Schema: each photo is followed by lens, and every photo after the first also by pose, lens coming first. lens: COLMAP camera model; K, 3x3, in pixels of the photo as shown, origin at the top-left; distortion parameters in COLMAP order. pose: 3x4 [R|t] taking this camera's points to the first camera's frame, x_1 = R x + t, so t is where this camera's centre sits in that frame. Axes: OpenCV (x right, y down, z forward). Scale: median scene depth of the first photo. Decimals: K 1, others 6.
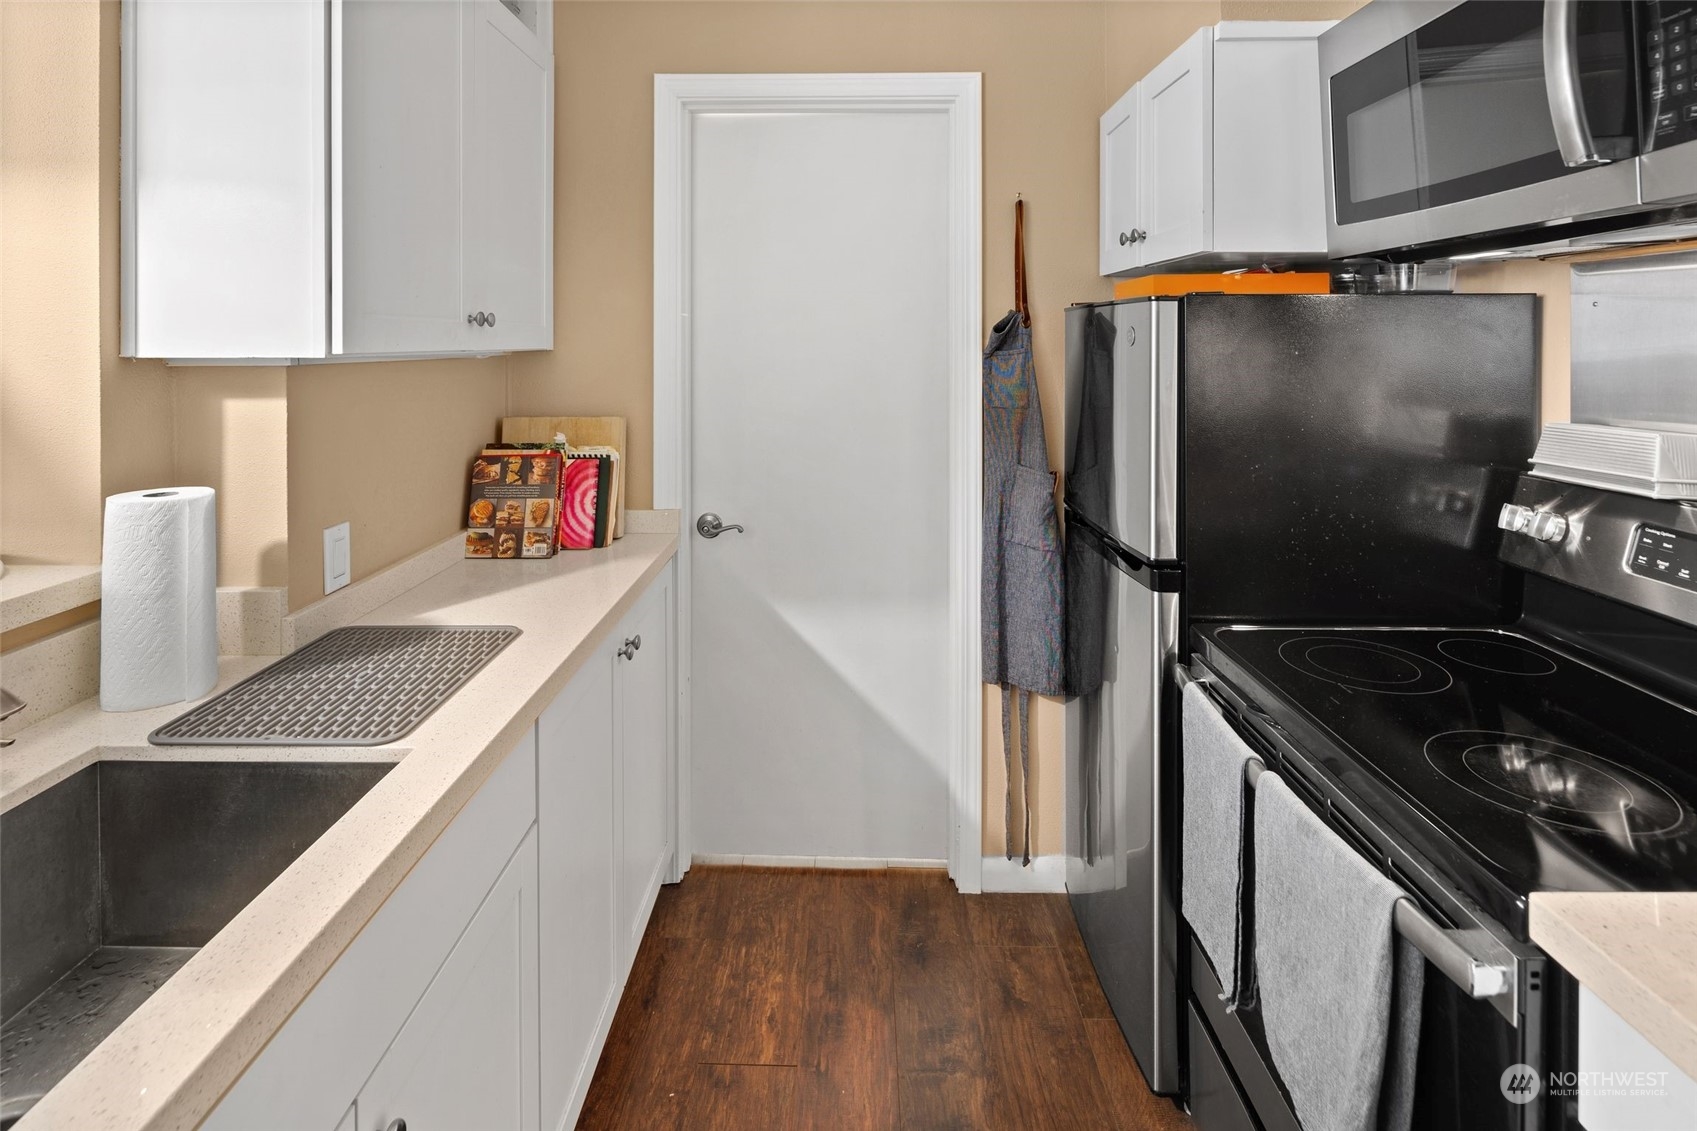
lens RADIAL K [[842.3, 0, 842.6], [0, 842.3, 333.7], [0, 0, 1]] dist [-0.000256, -0.000471]
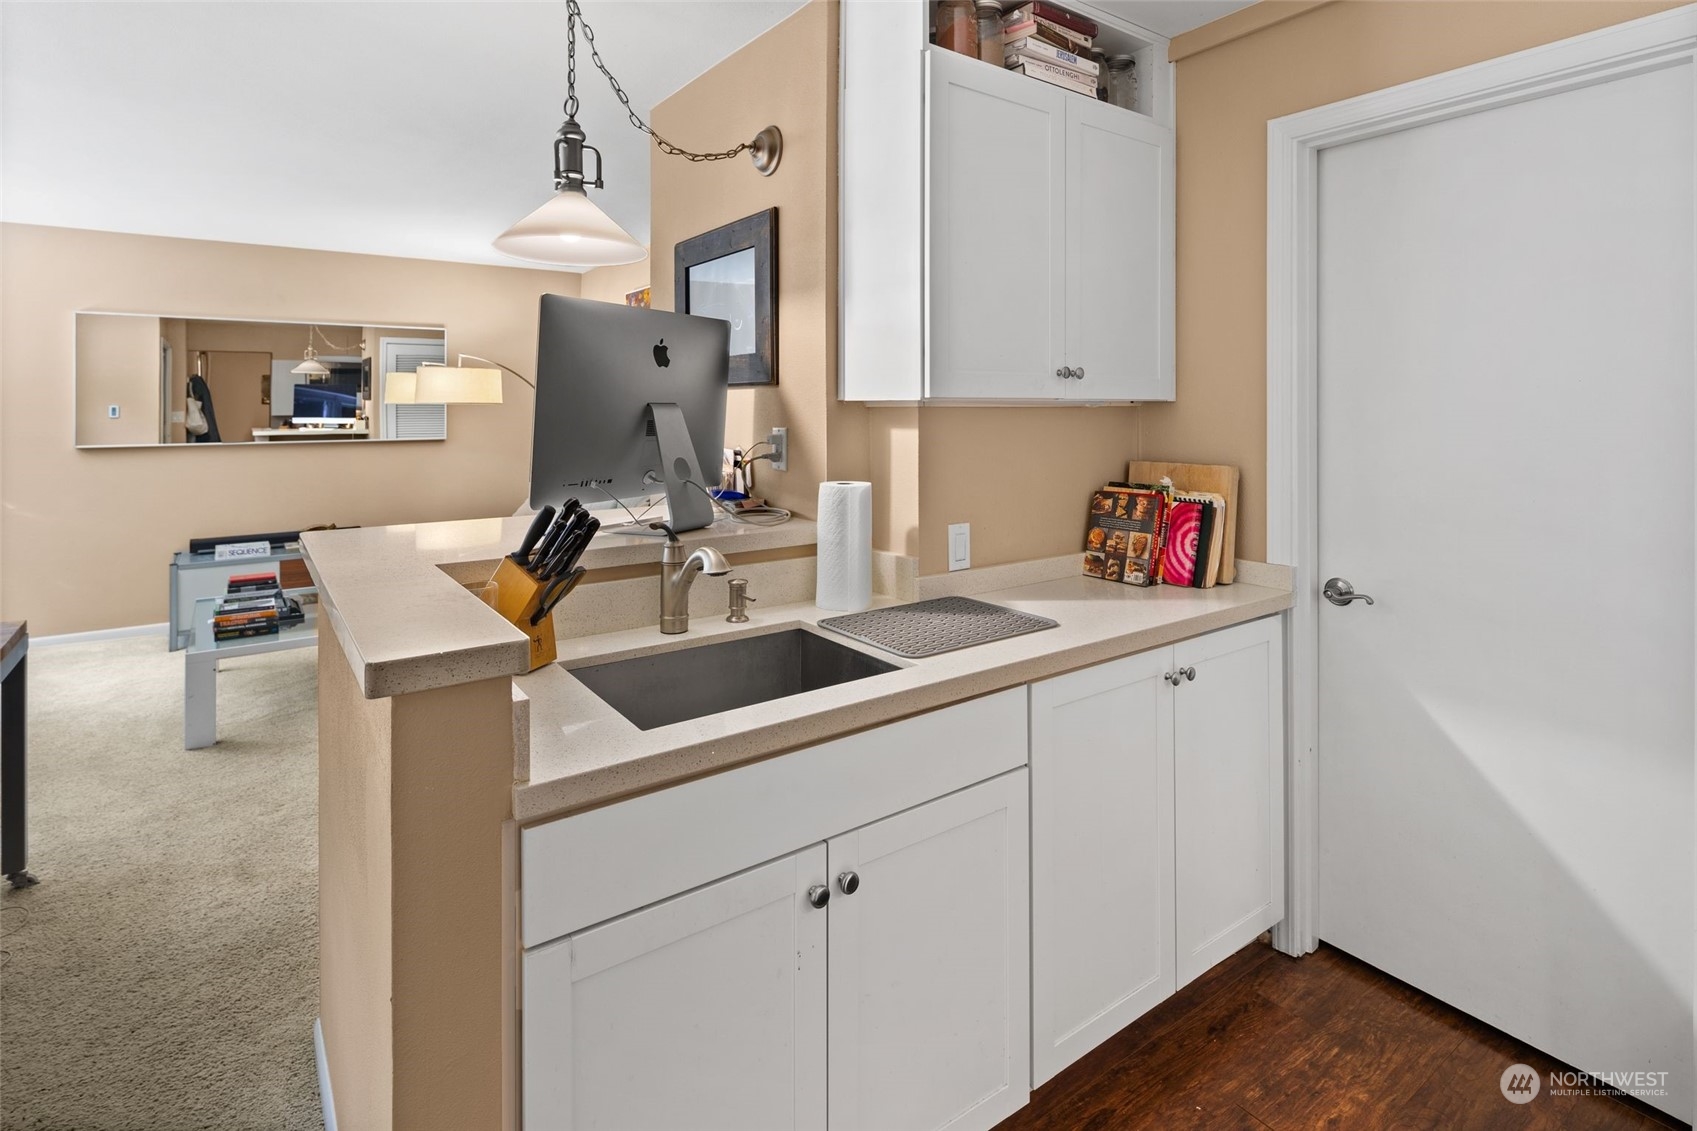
lens RADIAL K [[849.2, 0, 845.5], [0, 849.2, 392.5], [0, 0, 1]] dist [-0.000285, -0.000497]
pose [[0.595412, -0.011308, -0.803341, 0.315508], [0.004407, 0.999932, -0.010809, 0.020137], [0.803408, 0.002896, 0.595422, 0.014058]]
